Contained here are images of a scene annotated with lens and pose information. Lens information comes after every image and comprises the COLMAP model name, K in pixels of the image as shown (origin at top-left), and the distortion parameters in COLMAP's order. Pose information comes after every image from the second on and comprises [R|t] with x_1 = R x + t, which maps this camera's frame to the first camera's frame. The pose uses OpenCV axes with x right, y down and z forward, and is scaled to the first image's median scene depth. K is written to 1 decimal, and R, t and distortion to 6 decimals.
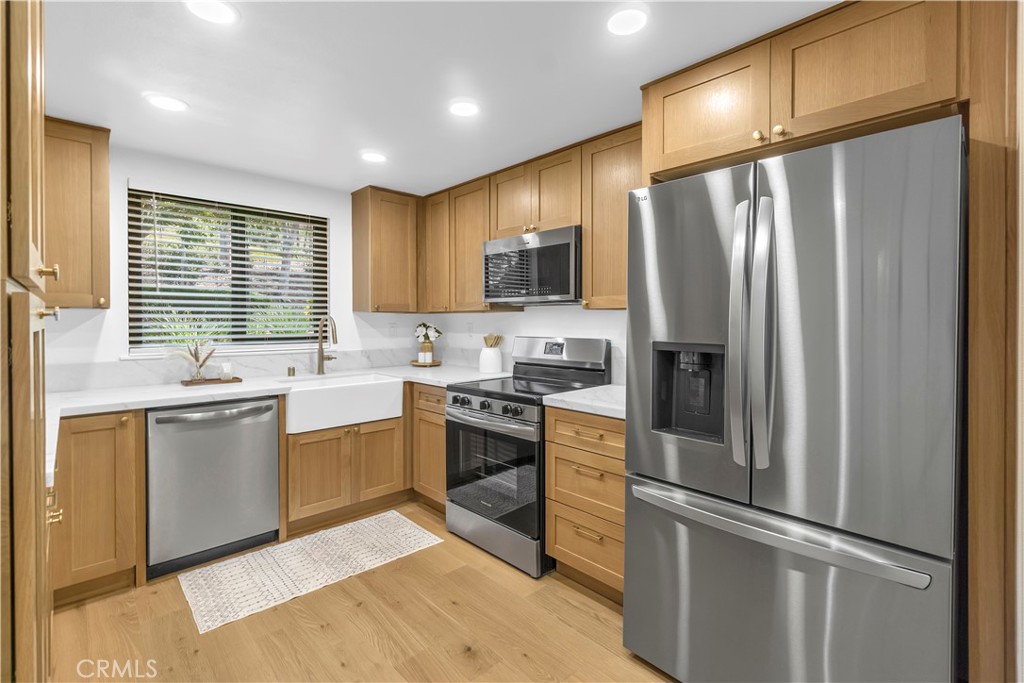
lens RADIAL K [[445.8, 0, 496.0], [0, 445.8, 326.6], [0, 0, 1]] dist [0.000197, 0.000245]
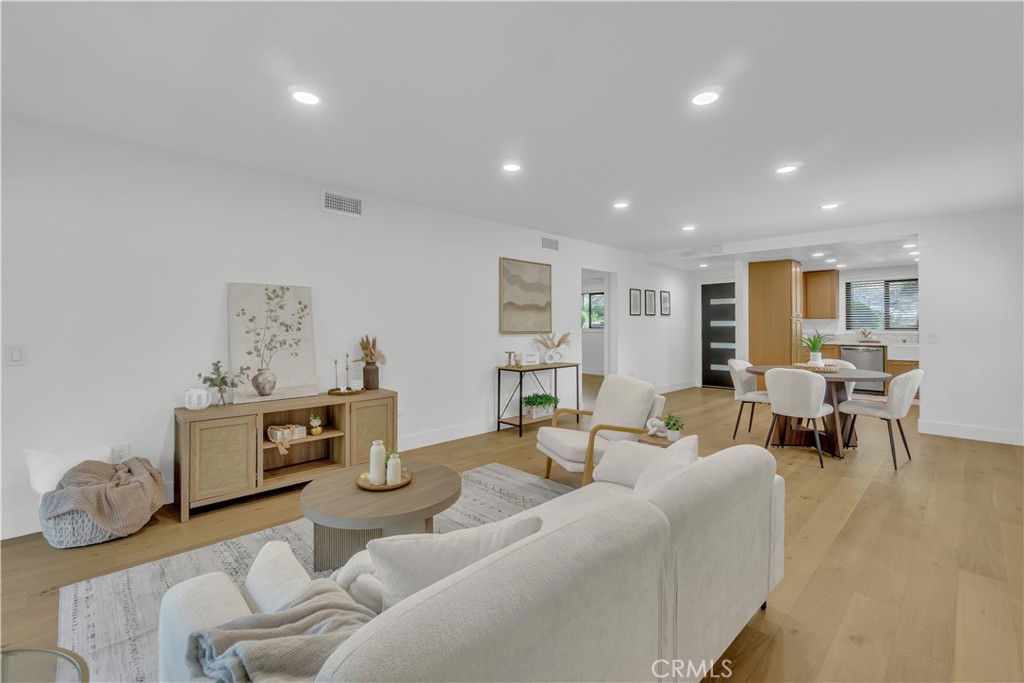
lens RADIAL K [[445.8, 0, 496.0], [0, 445.8, 326.6], [0, 0, 1]] dist [0.000197, 0.000245]
pose [[-0.004965, 0.001730, -0.999986, 2.504113], [-0.006198, 0.999979, 0.001761, 0.030325], [0.999968, 0.006207, -0.004954, -1.585000]]
